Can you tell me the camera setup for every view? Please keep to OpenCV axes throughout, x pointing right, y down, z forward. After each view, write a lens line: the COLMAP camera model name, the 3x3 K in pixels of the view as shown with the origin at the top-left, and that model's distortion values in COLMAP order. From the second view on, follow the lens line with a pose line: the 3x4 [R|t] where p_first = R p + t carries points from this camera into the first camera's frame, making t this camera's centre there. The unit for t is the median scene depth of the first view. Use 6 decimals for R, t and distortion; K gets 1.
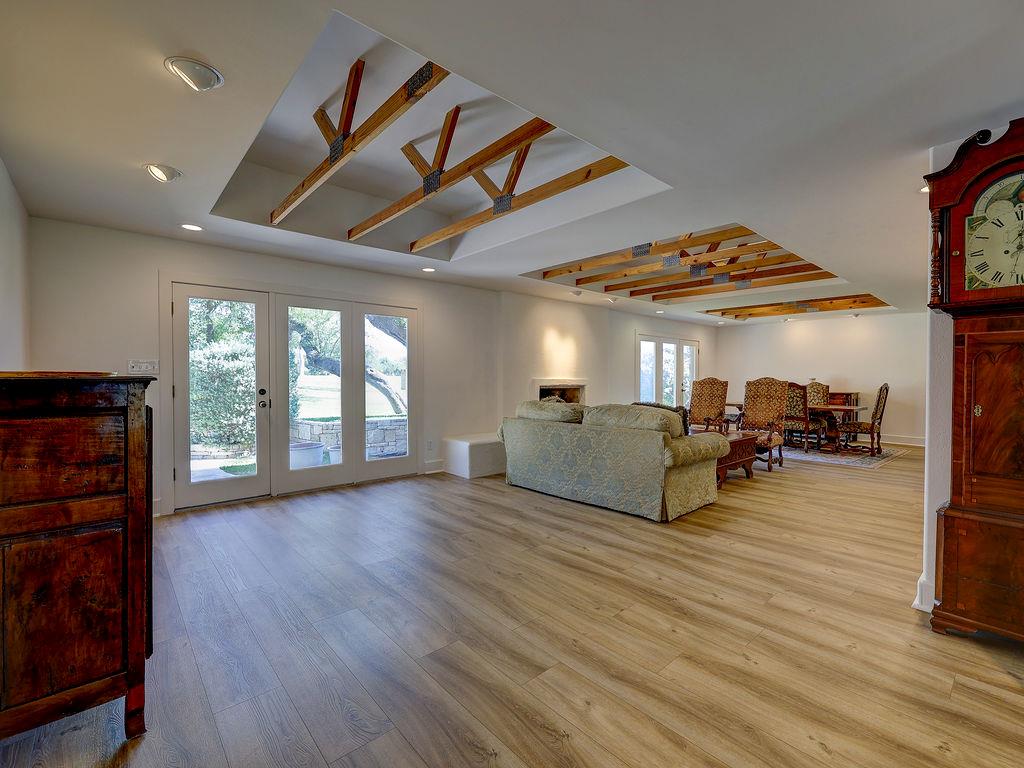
lens RADIAL K [[461.6, 0, 522.4], [0, 461.6, 384.6], [0, 0, 1]] dist [0.002541, 0.000151]
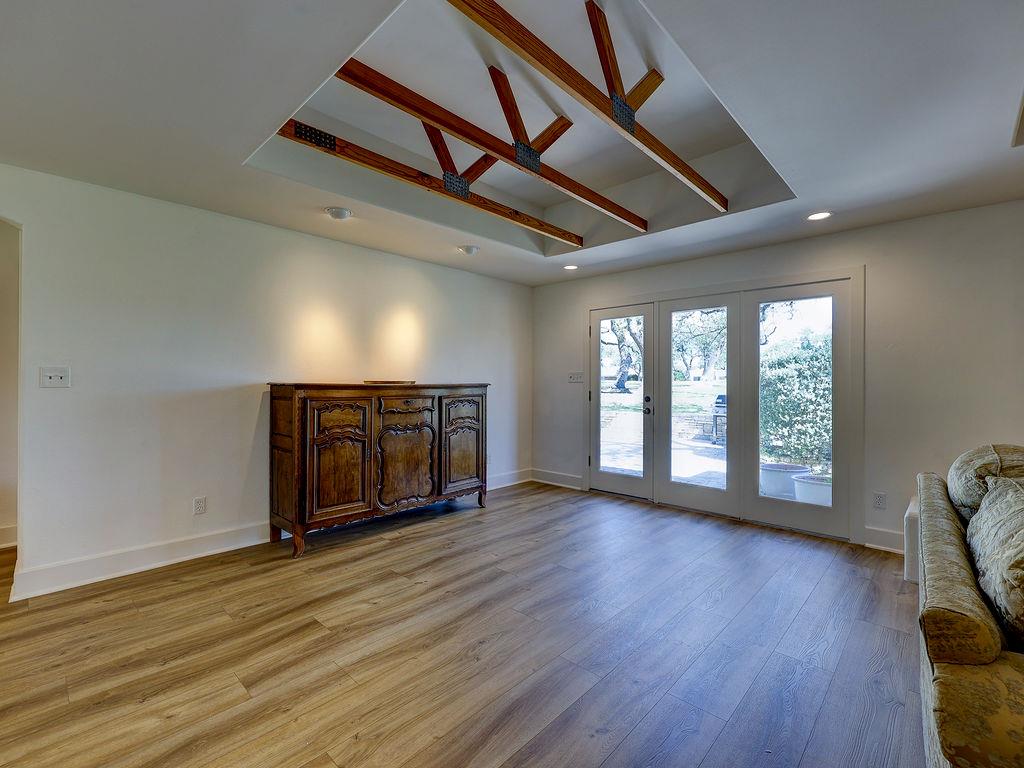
lens RADIAL K [[461.6, 0, 520.9], [0, 461.6, 385.7], [0, 0, 1]] dist [0.002541, 0.000151]
pose [[0.087712, 0.007865, -0.996115, 0.444834], [-0.023904, 0.999698, 0.005788, -0.014065], [0.995859, 0.023303, 0.087874, 0.617647]]
